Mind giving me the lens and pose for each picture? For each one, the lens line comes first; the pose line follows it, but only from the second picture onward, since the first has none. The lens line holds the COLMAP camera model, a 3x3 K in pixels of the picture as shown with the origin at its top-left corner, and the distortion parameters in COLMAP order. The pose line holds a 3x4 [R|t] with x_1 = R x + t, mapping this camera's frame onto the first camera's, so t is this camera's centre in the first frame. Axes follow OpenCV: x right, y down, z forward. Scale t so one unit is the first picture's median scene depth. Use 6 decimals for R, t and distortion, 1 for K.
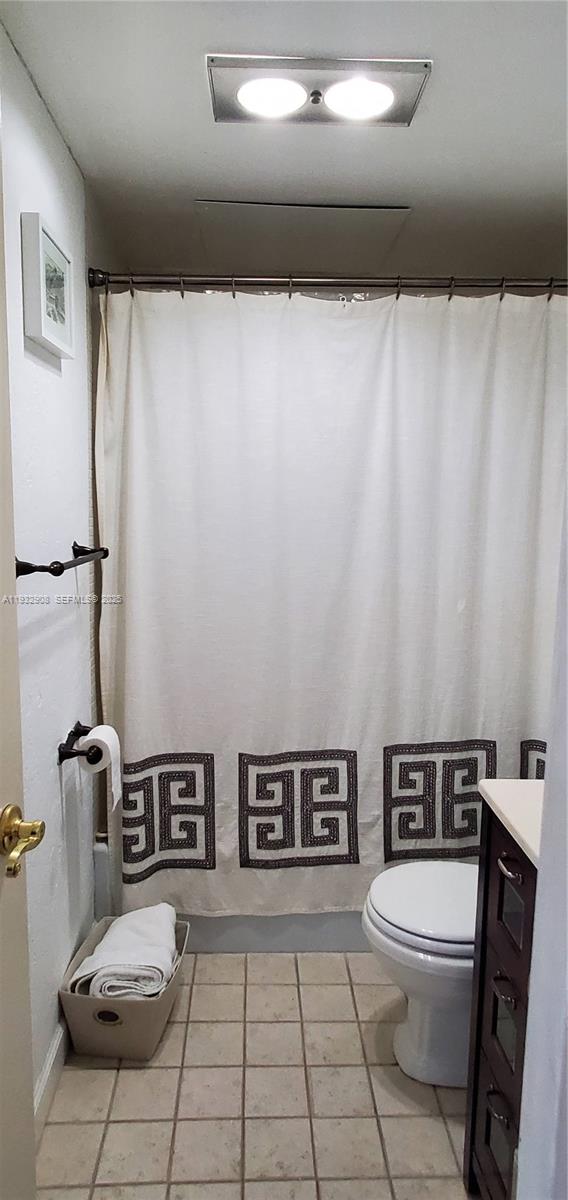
lens RADIAL K [[719.5, 0, 279.1], [0, 719.5, 595.4], [0, 0, 1]] dist [-0.006194, 0.000862]
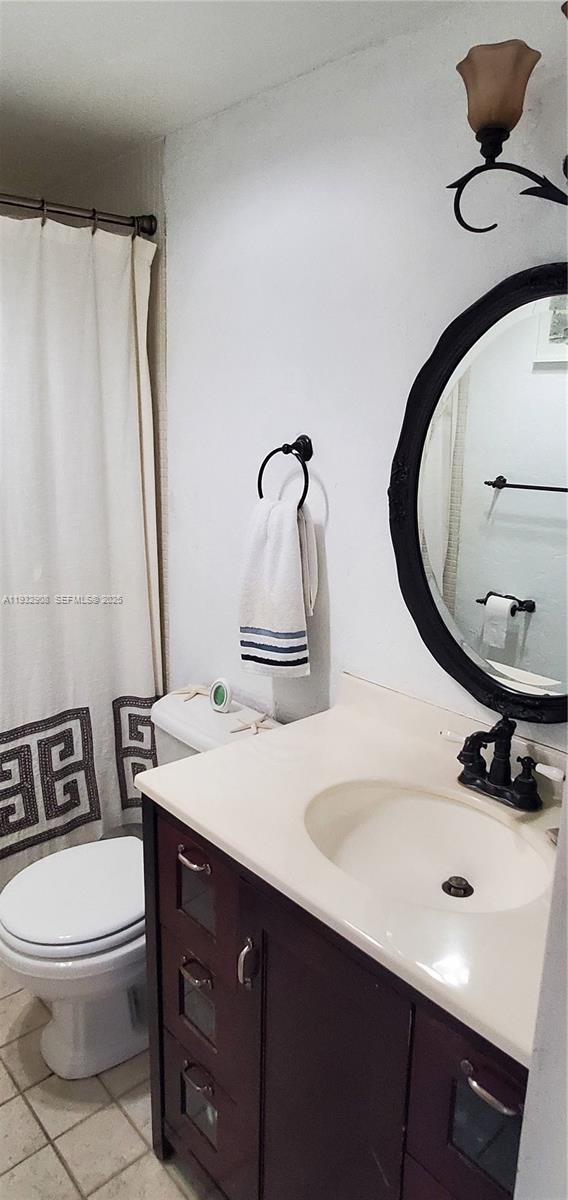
lens RADIAL K [[719.5, 0, 283.1], [0, 719.5, 605.0], [0, 0, 1]] dist [-0.006194, 0.000862]
pose [[0.776042, -0.156126, 0.611051, -0.068716], [0.090957, 0.986452, 0.136525, -0.043022], [-0.624088, -0.050370, 0.779729, 0.099932]]
